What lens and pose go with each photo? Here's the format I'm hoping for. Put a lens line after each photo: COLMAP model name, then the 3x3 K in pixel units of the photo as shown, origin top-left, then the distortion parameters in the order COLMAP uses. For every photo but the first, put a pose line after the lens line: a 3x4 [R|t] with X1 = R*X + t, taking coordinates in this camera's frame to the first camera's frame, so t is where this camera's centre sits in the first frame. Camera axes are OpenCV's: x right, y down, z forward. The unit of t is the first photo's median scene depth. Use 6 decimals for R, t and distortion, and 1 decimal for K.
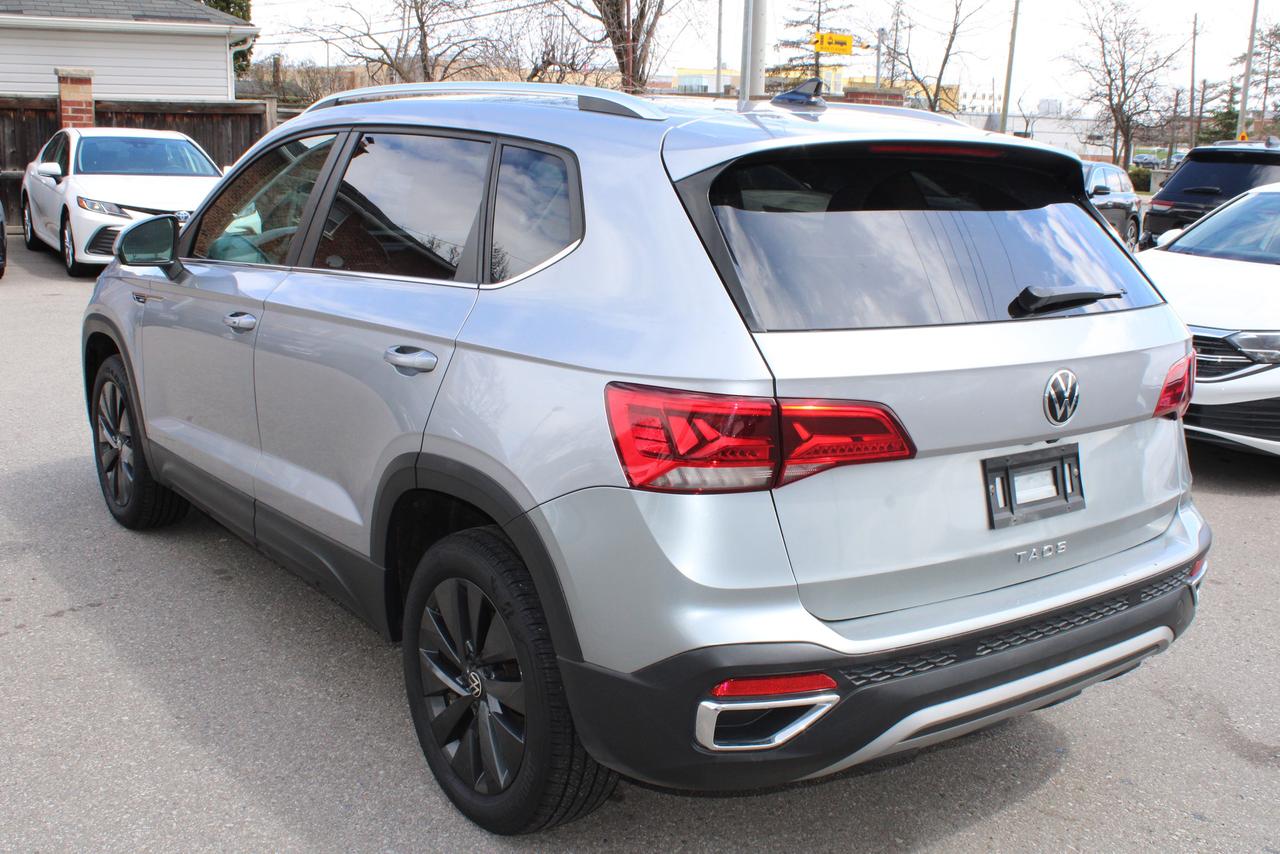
lens RADIAL K [[1373.5, 0, 639.3], [0, 1373.5, 436.5], [0, 0, 1]] dist [-0.073779, 0.000000]
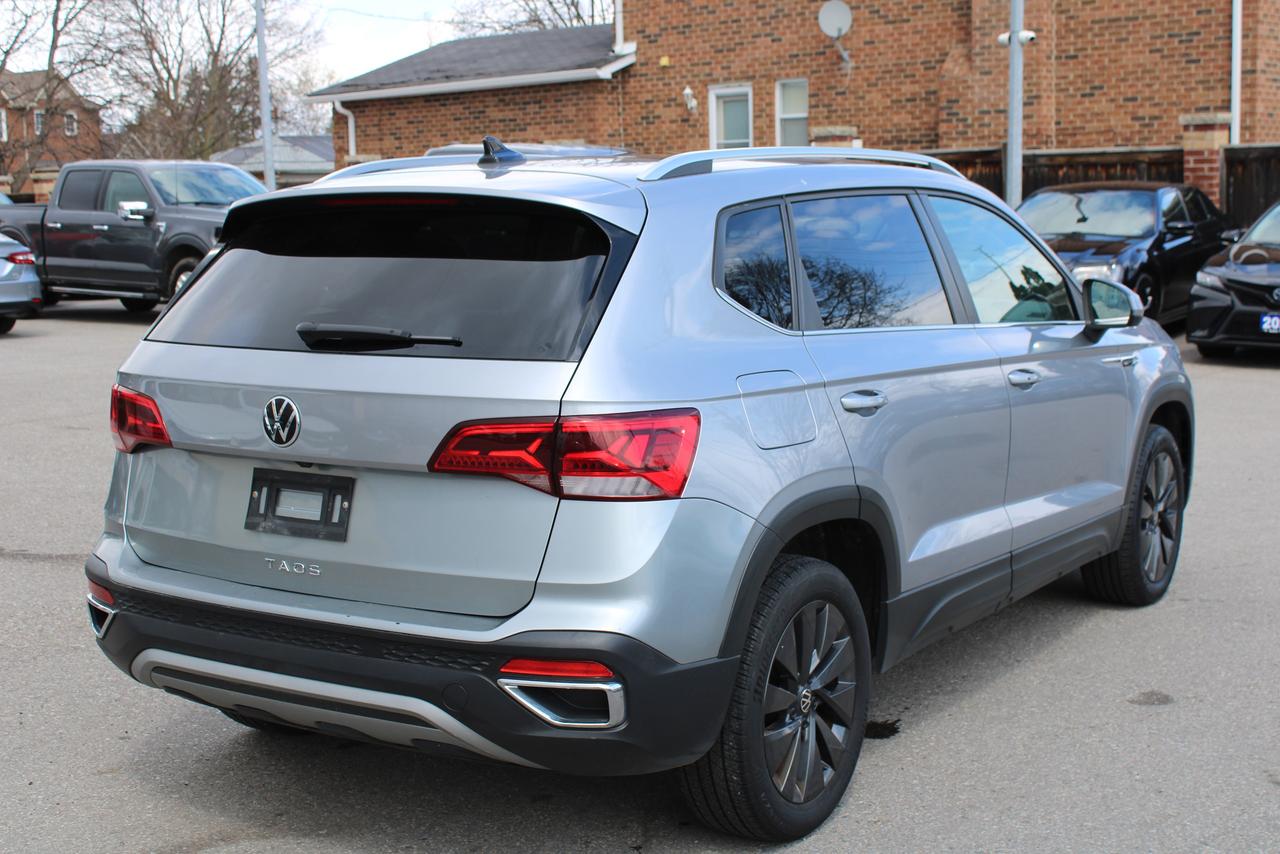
lens RADIAL K [[1795.1, 0, 644.1], [0, 1795.1, 422.4], [0, 0, 1]] dist [-0.025682, 0.000000]
pose [[0.322241, 0.084800, -0.942852, 1.737070], [-0.178984, 0.983474, 0.027282, -0.117559], [0.929584, 0.159964, 0.332093, 0.782083]]
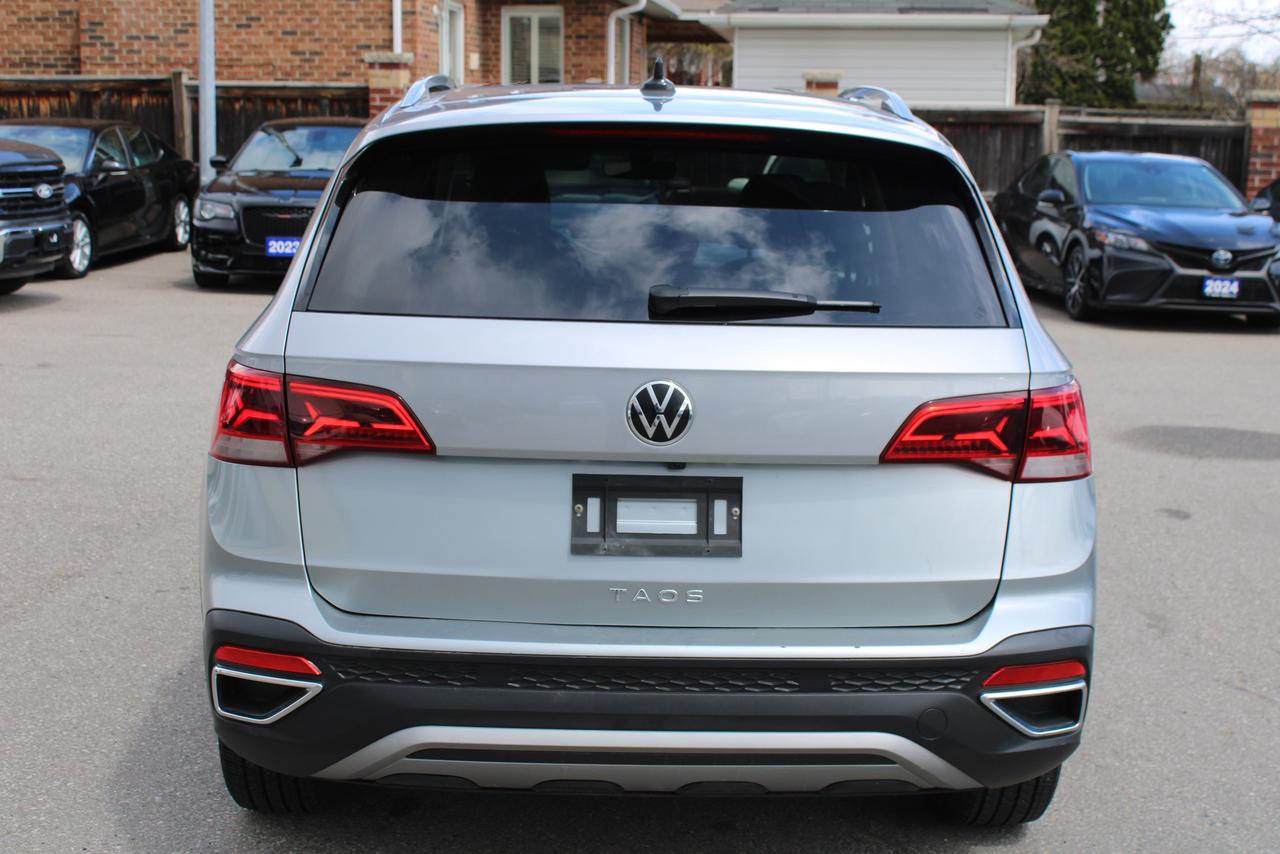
lens RADIAL K [[1795.1, 0, 642.7], [0, 1795.1, 426.6], [0, 0, 1]] dist [-0.025682, 0.000000]
pose [[0.803172, 0.083561, -0.589858, 0.956973], [-0.123940, 0.991888, -0.028247, 0.012945], [0.582712, 0.095794, 0.807013, 0.079304]]
